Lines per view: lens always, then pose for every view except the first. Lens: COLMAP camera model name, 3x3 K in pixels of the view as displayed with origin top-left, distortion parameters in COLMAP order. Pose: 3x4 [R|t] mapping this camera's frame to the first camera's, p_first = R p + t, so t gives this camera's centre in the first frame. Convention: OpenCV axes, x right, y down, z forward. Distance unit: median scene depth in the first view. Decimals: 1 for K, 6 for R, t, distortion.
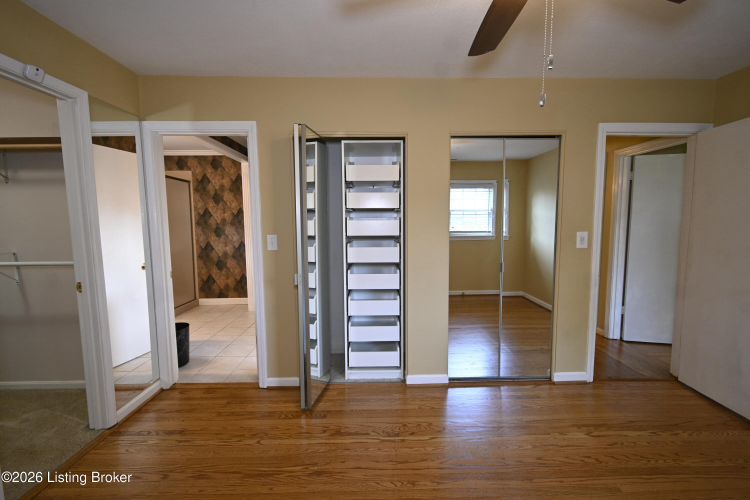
lens RADIAL K [[329.3, 0, 377.4], [0, 329.3, 251.9], [0, 0, 1]] dist [0.003860, -0.000181]
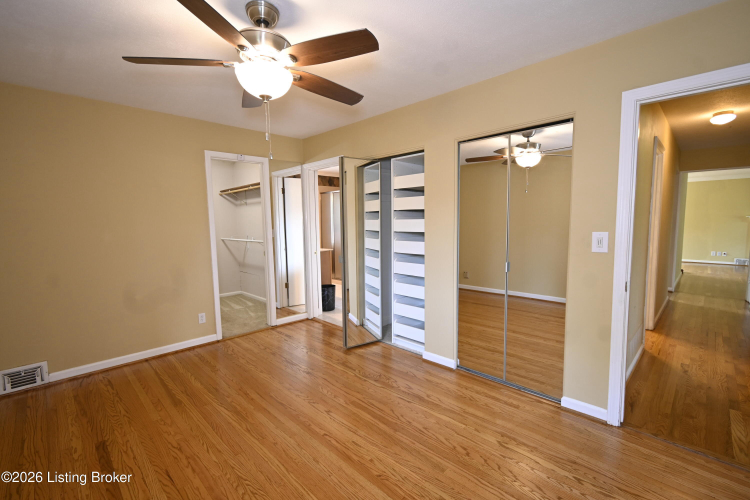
lens RADIAL K [[329.3, 0, 375.4], [0, 329.3, 250.8], [0, 0, 1]] dist [0.003860, -0.000181]
pose [[0.693849, 0.061111, -0.717523, 0.819519], [-0.058508, 0.997883, 0.028411, -0.005911], [0.717740, 0.022267, 0.695955, 0.050438]]
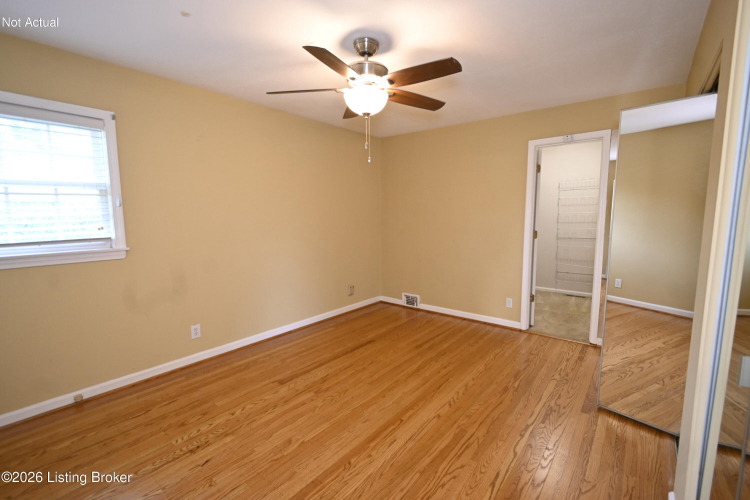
lens RADIAL K [[329.3, 0, 377.8], [0, 329.3, 248.3], [0, 0, 1]] dist [0.003860, -0.000181]
pose [[-0.639656, 0.088960, -0.763497, 0.821158], [-0.062978, 0.983875, 0.167401, -0.091929], [0.766077, 0.155162, -0.623739, 0.929638]]
